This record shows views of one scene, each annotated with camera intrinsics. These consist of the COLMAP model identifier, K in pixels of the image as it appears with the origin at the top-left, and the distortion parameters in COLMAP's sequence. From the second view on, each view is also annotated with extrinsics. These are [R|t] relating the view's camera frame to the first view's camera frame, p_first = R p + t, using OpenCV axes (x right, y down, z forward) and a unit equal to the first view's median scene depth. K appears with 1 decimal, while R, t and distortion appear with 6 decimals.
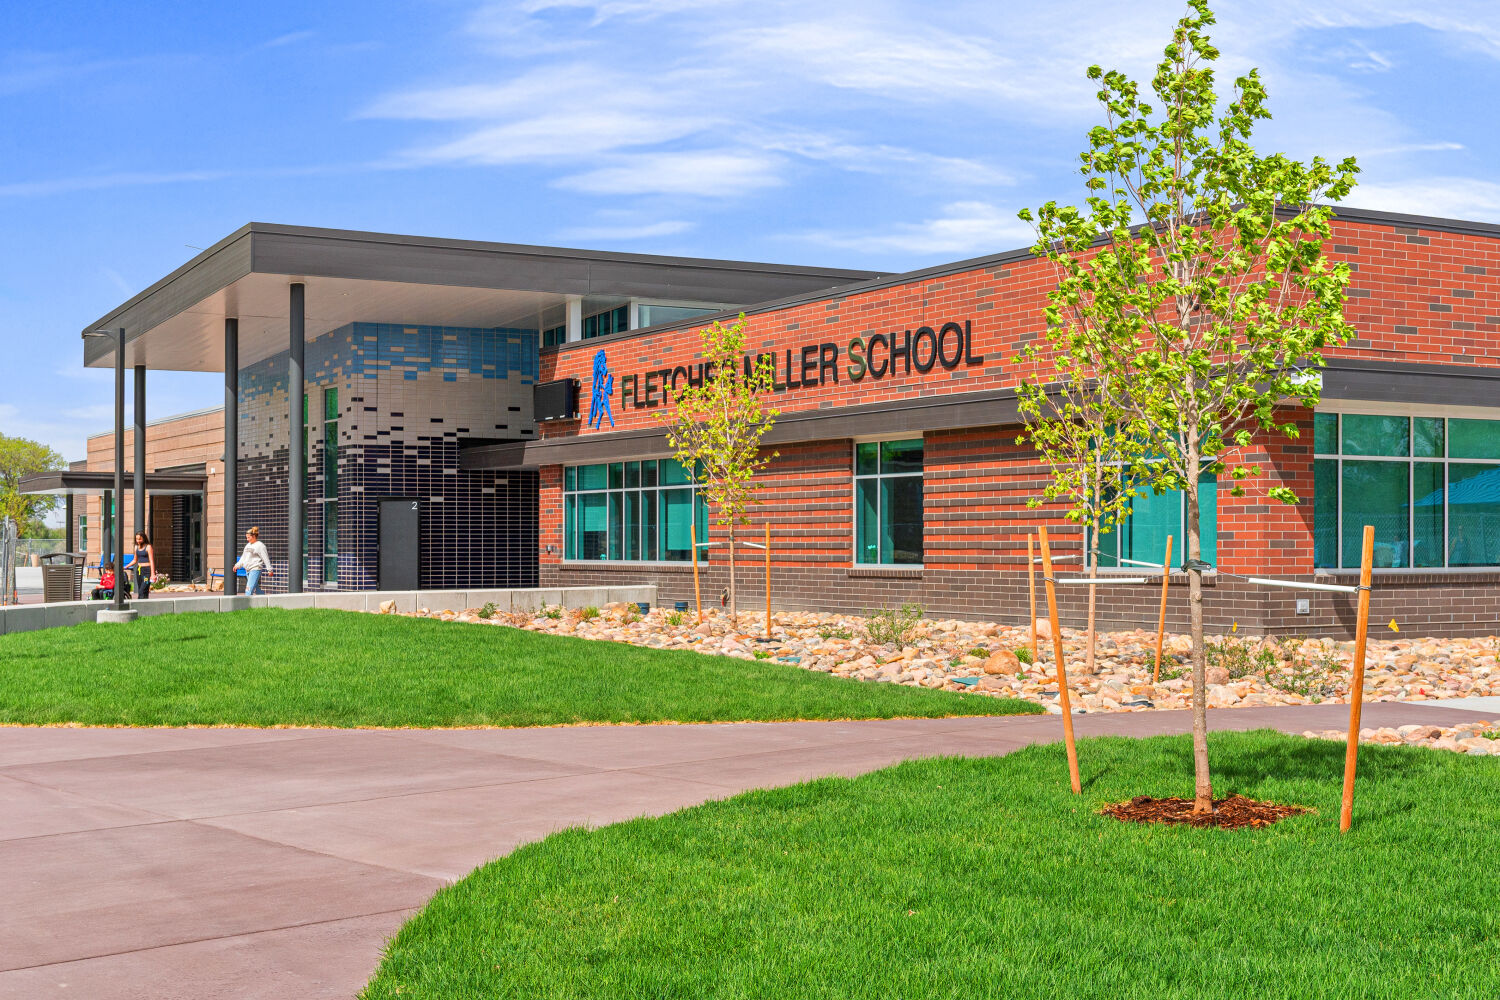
lens RADIAL K [[2078.3, 0, 750.0], [0, 2078.3, 500.0], [0, 0, 1]] dist [-0.006055, 0.018697]
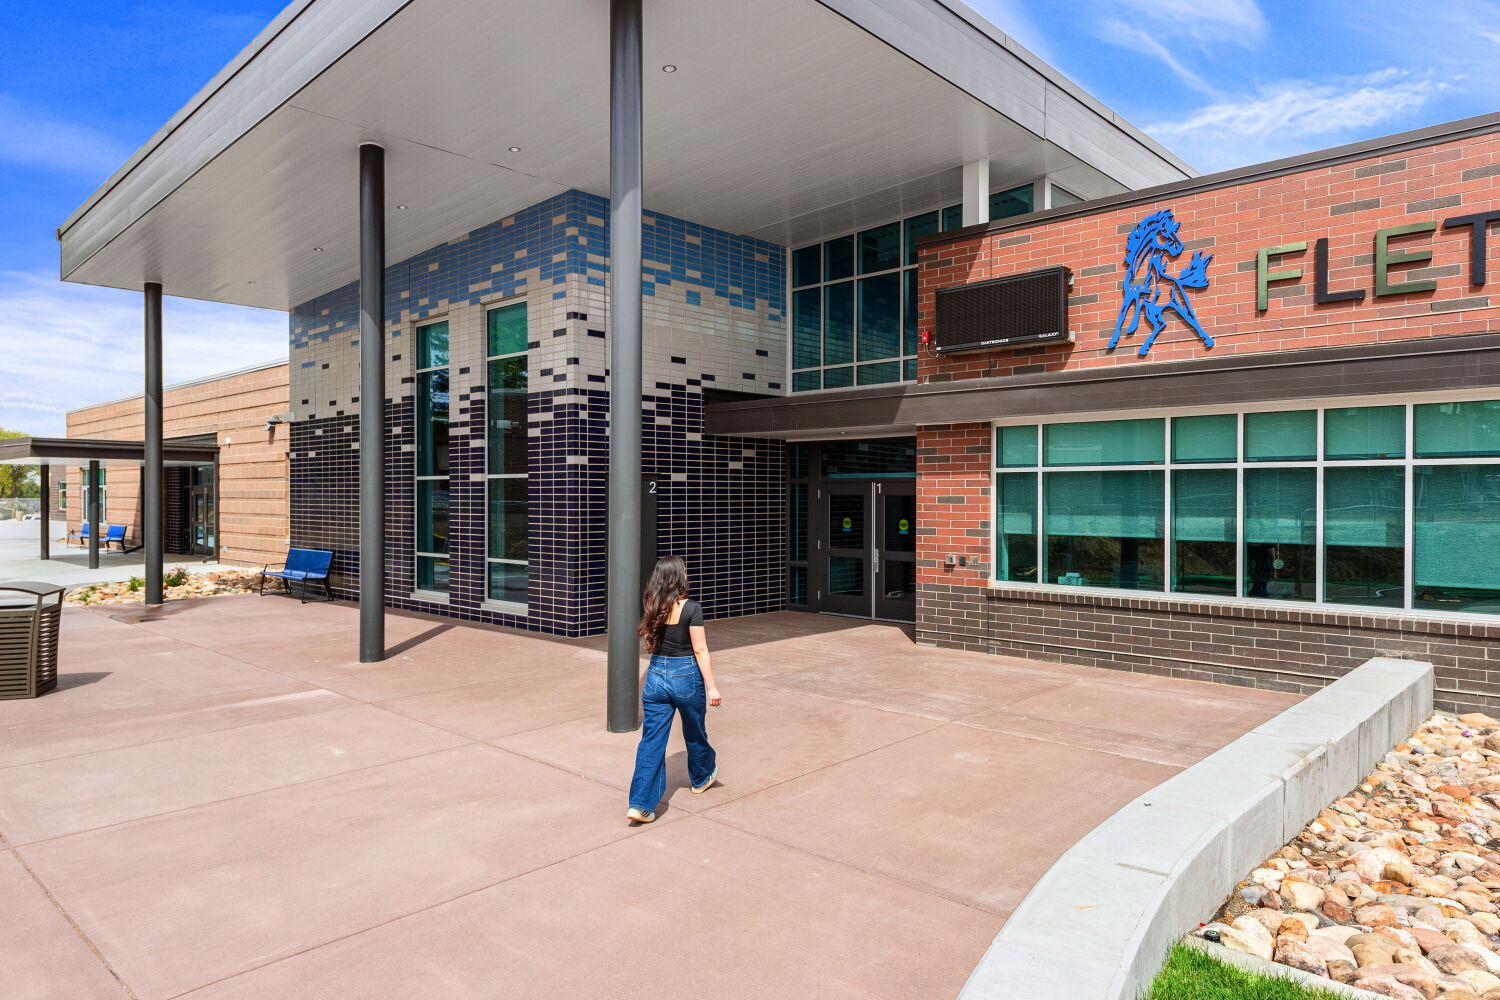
lens RADIAL K [[963.4, 0, 750.0], [0, 963.4, 500.0], [0, 0, 1]] dist [0.012969, -0.002876]
pose [[0.953537, 0.001363, 0.301273, -0.221976], [-0.009321, 0.999645, 0.024979, -0.001067], [-0.301132, -0.026627, 0.953211, 0.693310]]
